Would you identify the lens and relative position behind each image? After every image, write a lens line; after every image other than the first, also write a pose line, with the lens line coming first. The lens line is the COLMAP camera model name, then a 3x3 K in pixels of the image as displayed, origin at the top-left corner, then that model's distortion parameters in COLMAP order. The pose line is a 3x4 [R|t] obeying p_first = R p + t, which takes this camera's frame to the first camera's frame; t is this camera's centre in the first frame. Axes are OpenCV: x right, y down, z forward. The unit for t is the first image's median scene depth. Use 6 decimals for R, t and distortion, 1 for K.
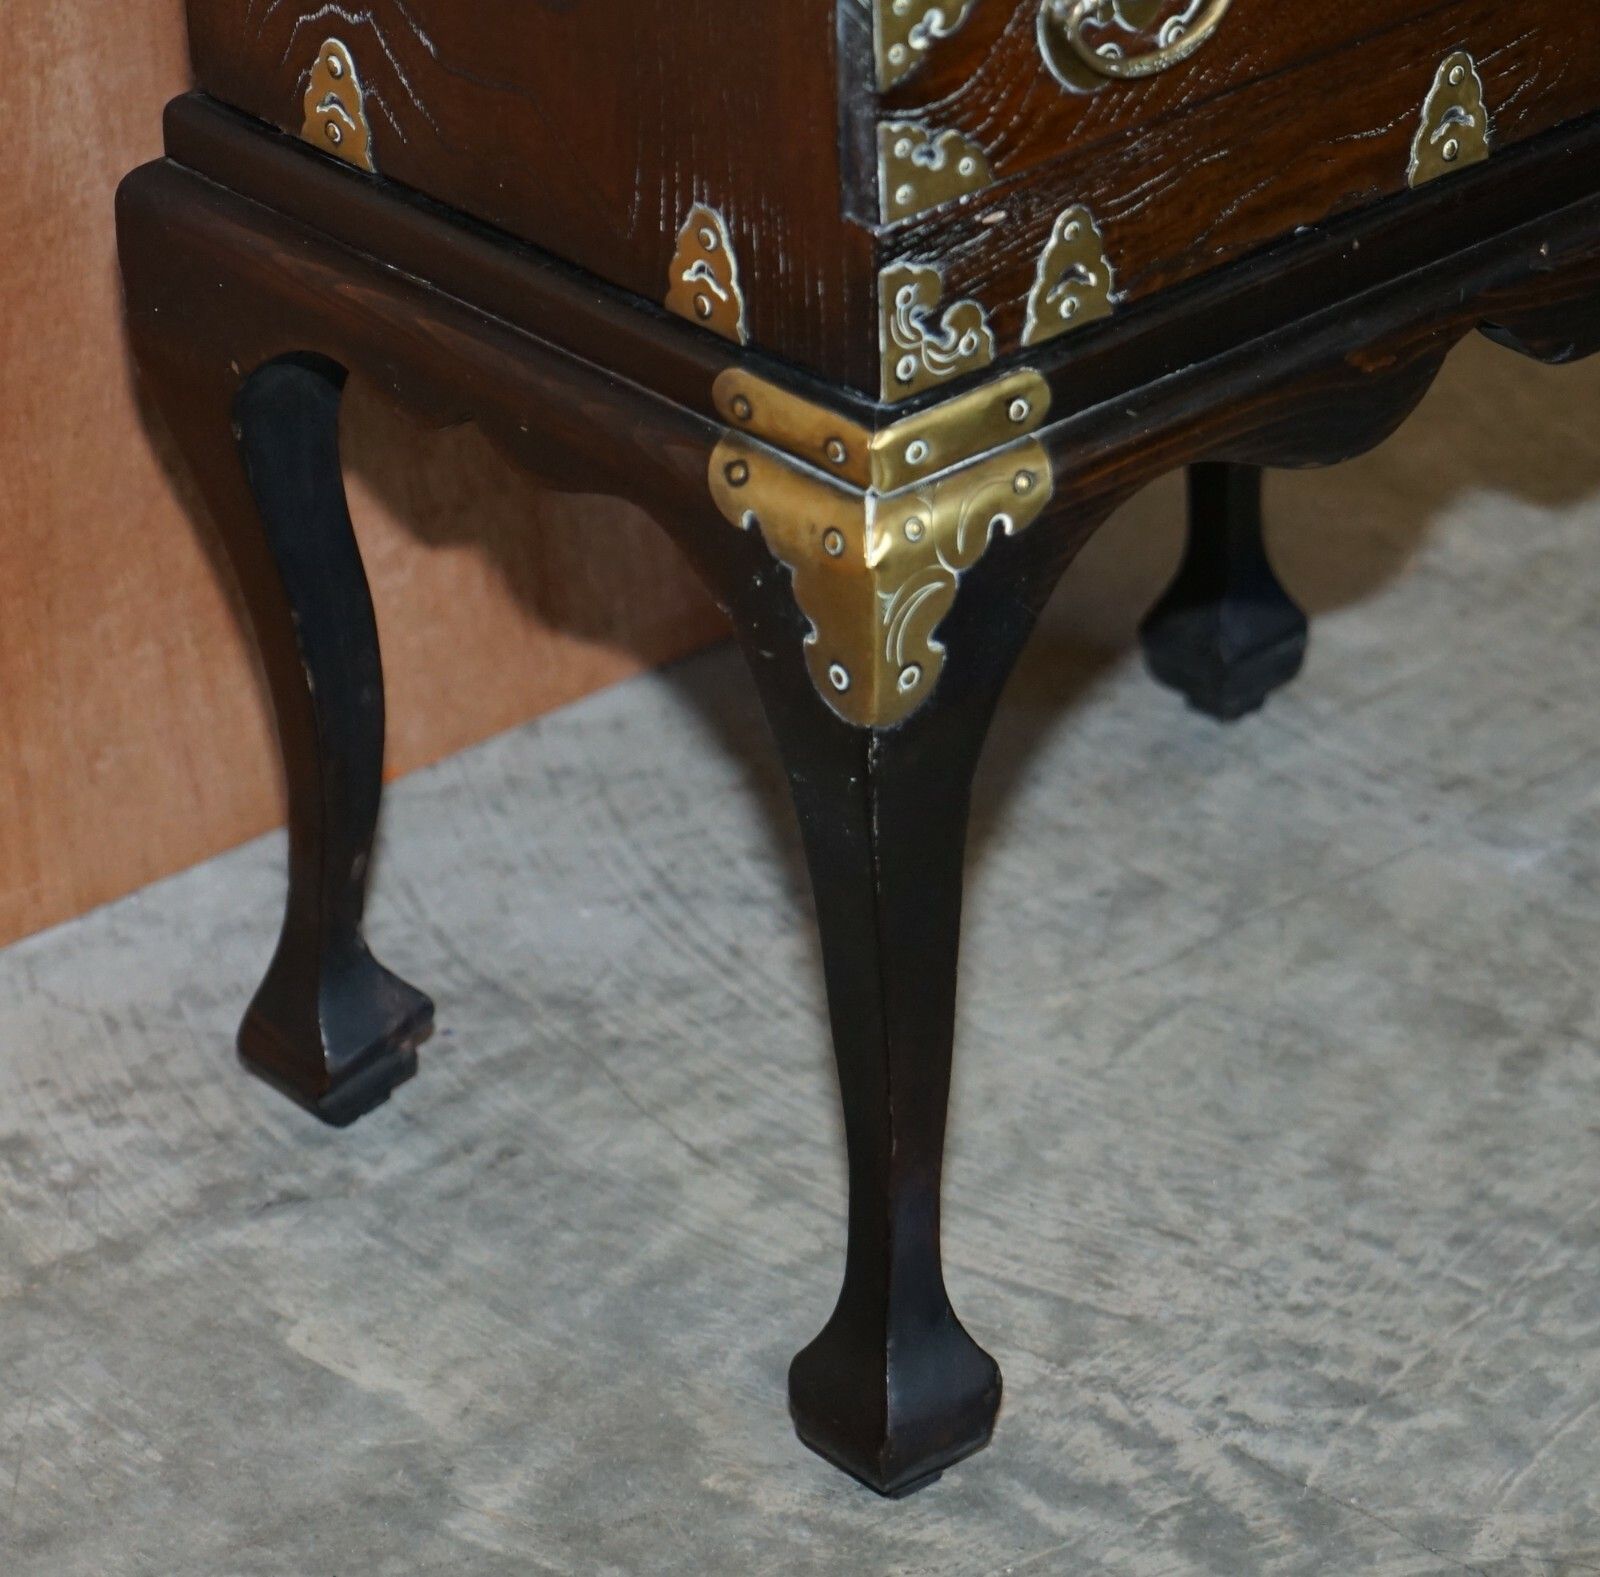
lens RADIAL K [[6303.3, 0, 800.8], [0, 6303.3, 791.2], [0, 0, 1]] dist [0.028924, 0.000000]
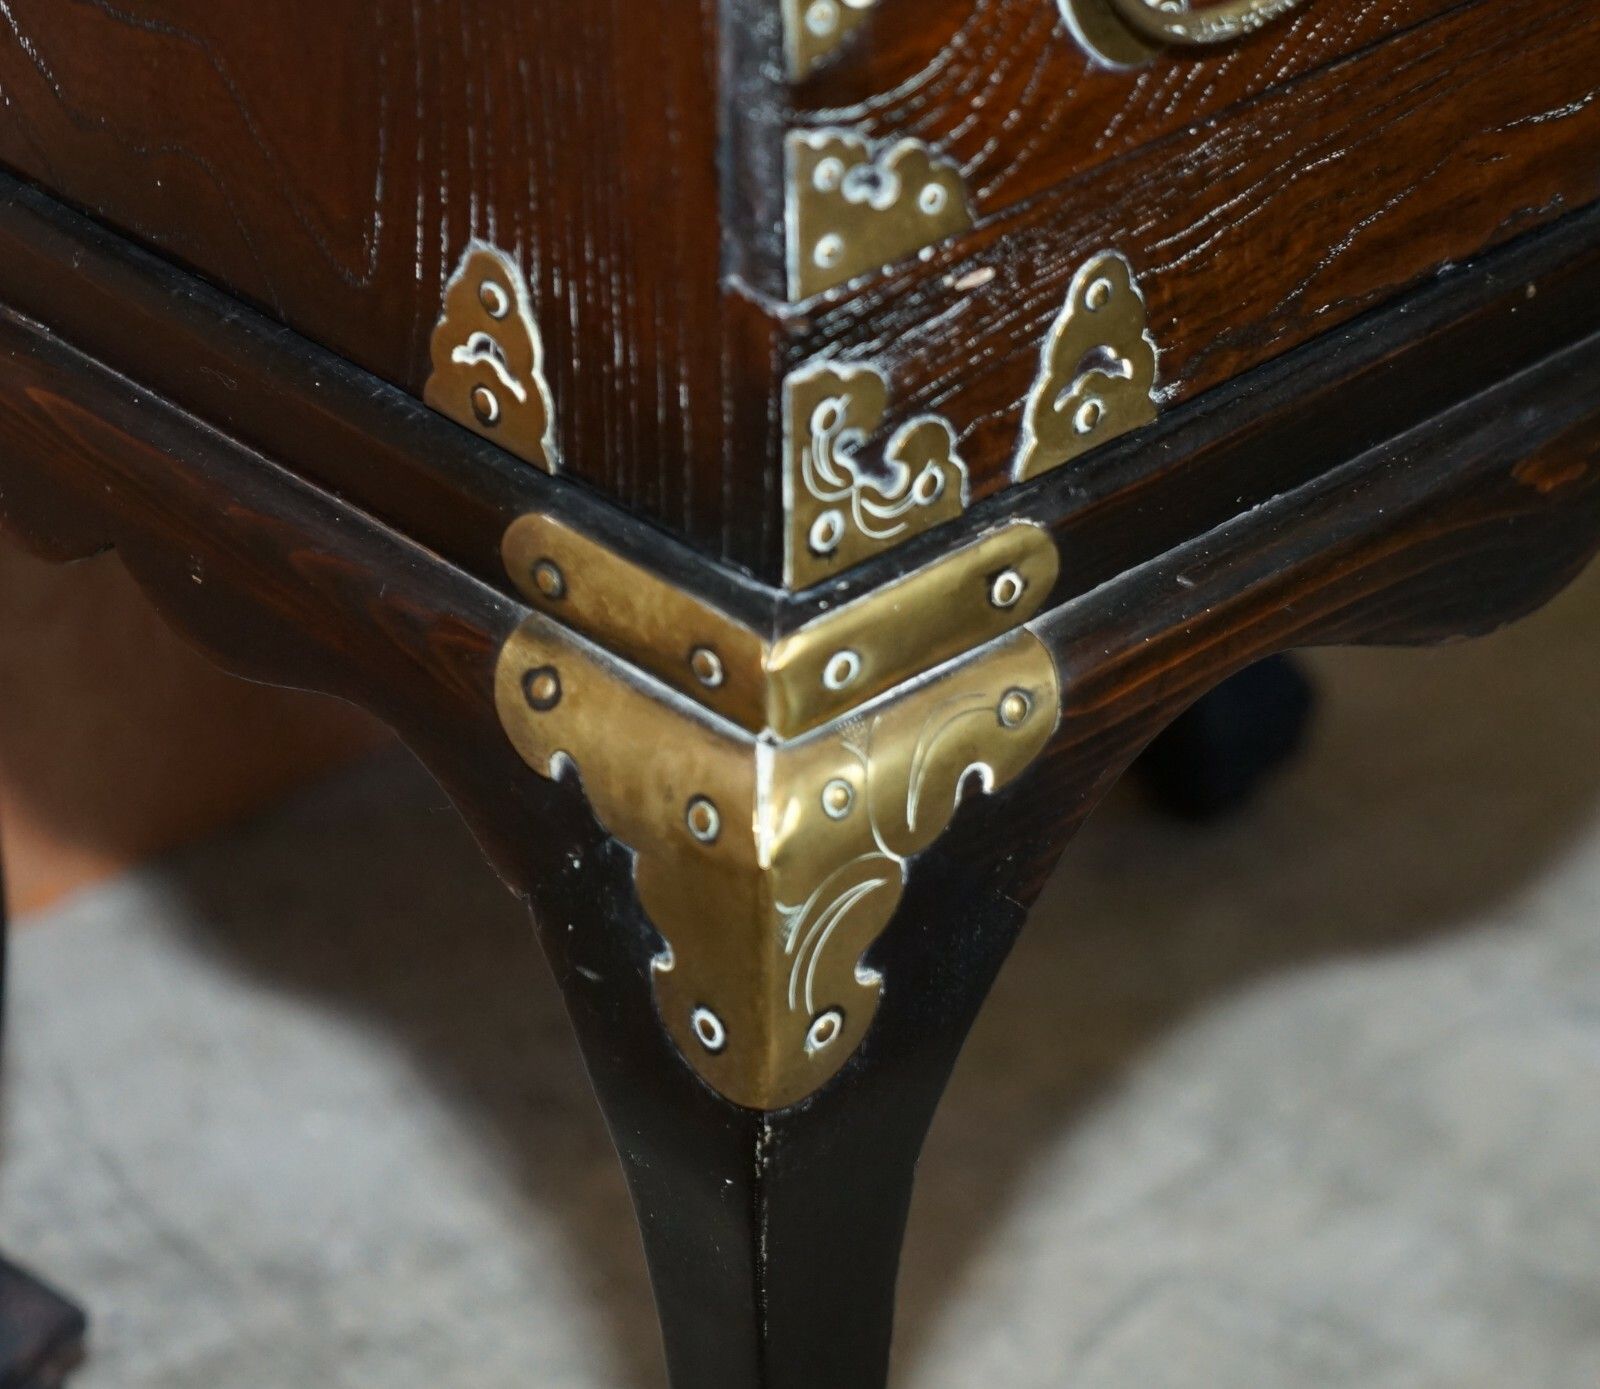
lens RADIAL K [[5747.8, 0, 800.1], [0, 5747.8, 703.6], [0, 0, 1]] dist [0.174677, 0.000000]
pose [[0.999190, 0.003704, 0.040077, -0.007450], [-0.005642, 0.998815, 0.048343, -0.075960], [-0.039851, -0.048530, 0.998026, 0.447925]]
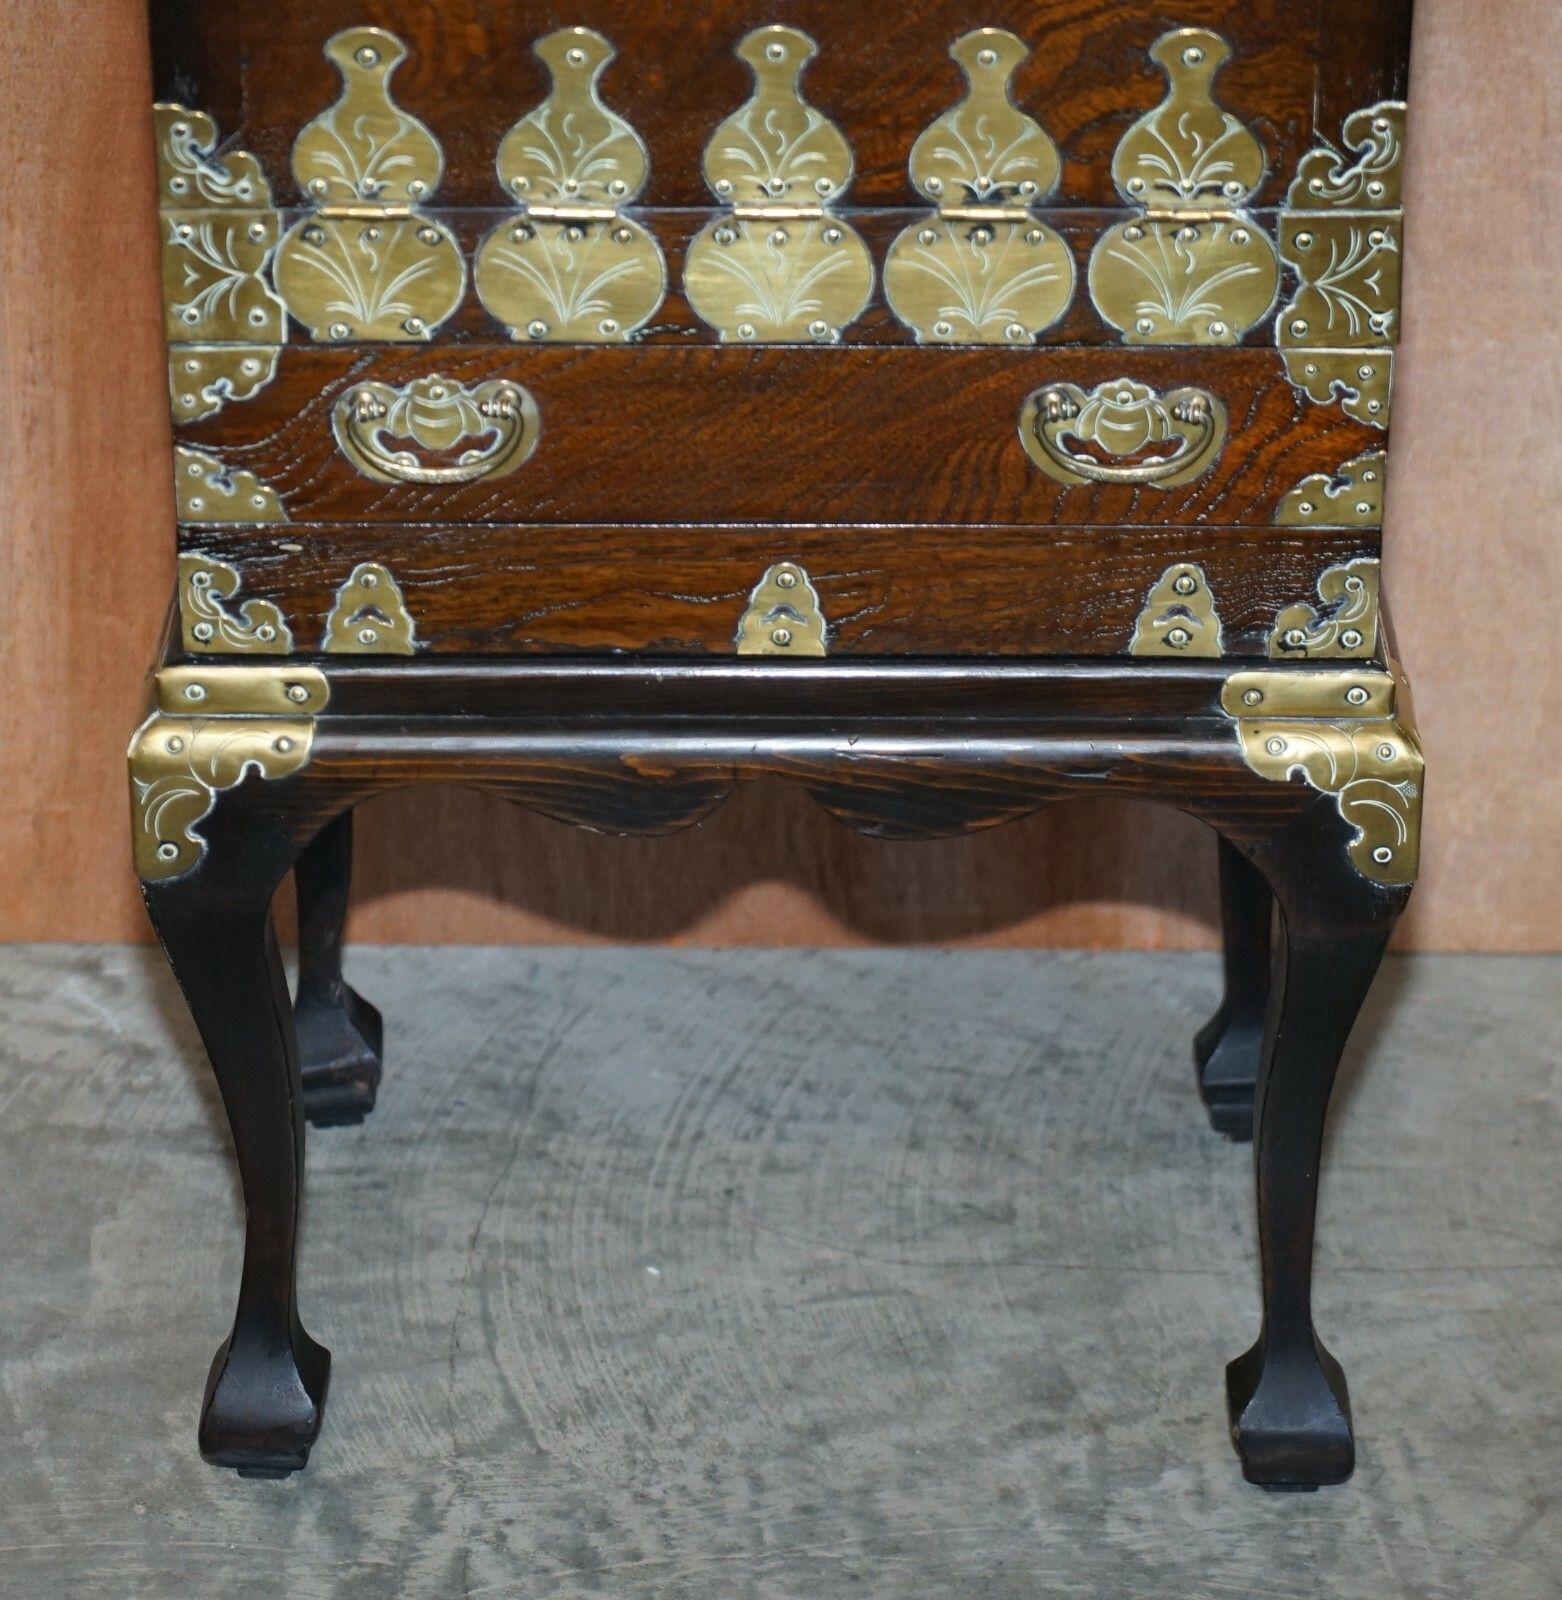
lens RADIAL K [[5530.8, 0, 681.3], [0, 5530.8, 932.4], [0, 0, 1]] dist [-0.054455, 0.000000]
pose [[0.733993, 0.335714, -0.590381, 0.807586], [-0.343608, 0.933385, 0.103568, -0.163089], [0.585822, 0.126841, 0.800452, 0.109361]]
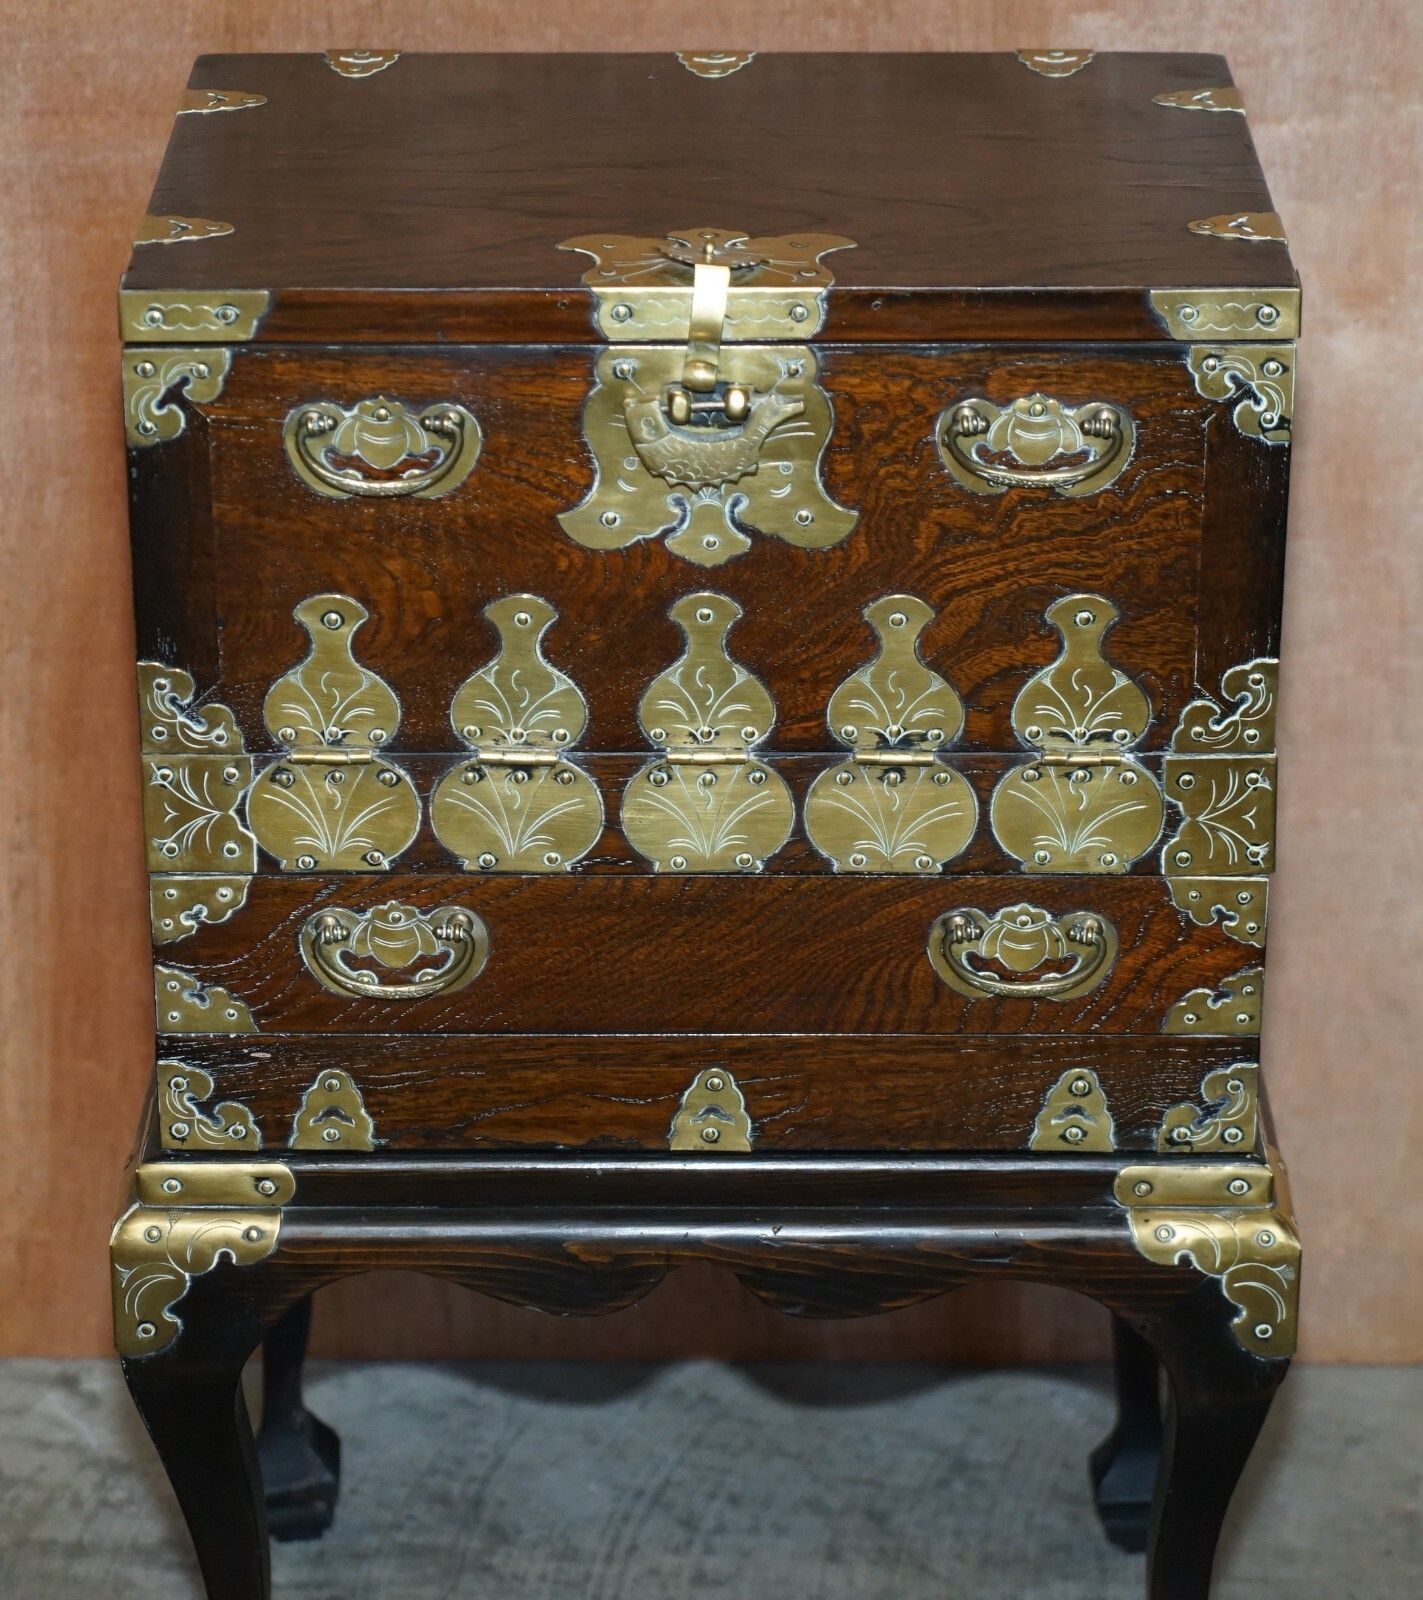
lens RADIAL K [[5134.1, 0, 658.3], [0, 5134.1, 737.3], [0, 0, 1]] dist [-0.031987, 0.000000]
pose [[0.741544, 0.287665, -0.606104, 0.793692], [-0.341978, 0.939308, 0.027412, -0.222222], [0.577204, 0.186947, 0.794913, 0.084927]]
